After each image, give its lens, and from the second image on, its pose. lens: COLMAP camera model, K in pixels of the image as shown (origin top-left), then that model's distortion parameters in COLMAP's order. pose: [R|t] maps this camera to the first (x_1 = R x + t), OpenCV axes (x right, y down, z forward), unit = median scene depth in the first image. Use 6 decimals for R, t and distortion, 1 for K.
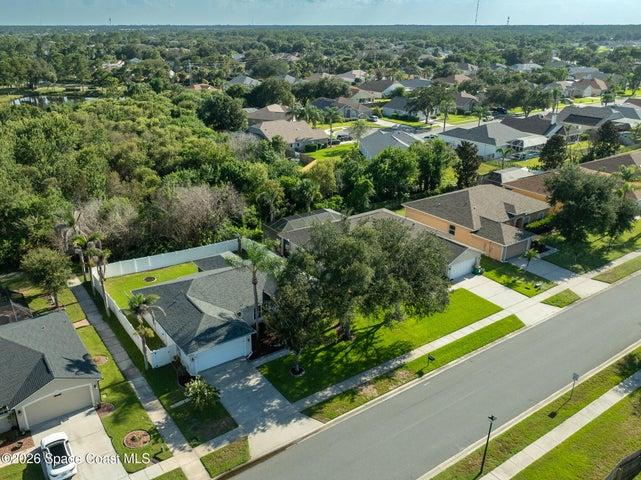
lens RADIAL K [[543.0, 0, 286.2], [0, 543.0, 241.5], [0, 0, 1]] dist [-0.004556, -0.002627]
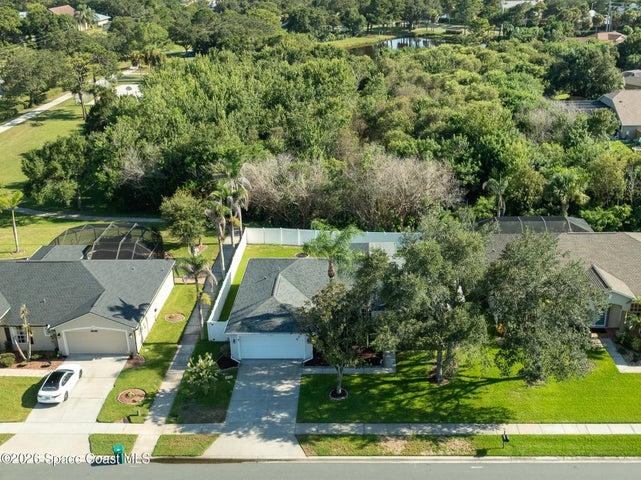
lens RADIAL K [[739.9, 0, 320.5], [0, 739.9, 240.0], [0, 0, 1]] dist [-0.004282, -0.009238]
pose [[0.808443, 0.199503, -0.553732, 0.549629], [-0.201468, 0.977768, 0.058138, -0.036673], [0.553020, 0.064558, 0.830663, 0.080231]]
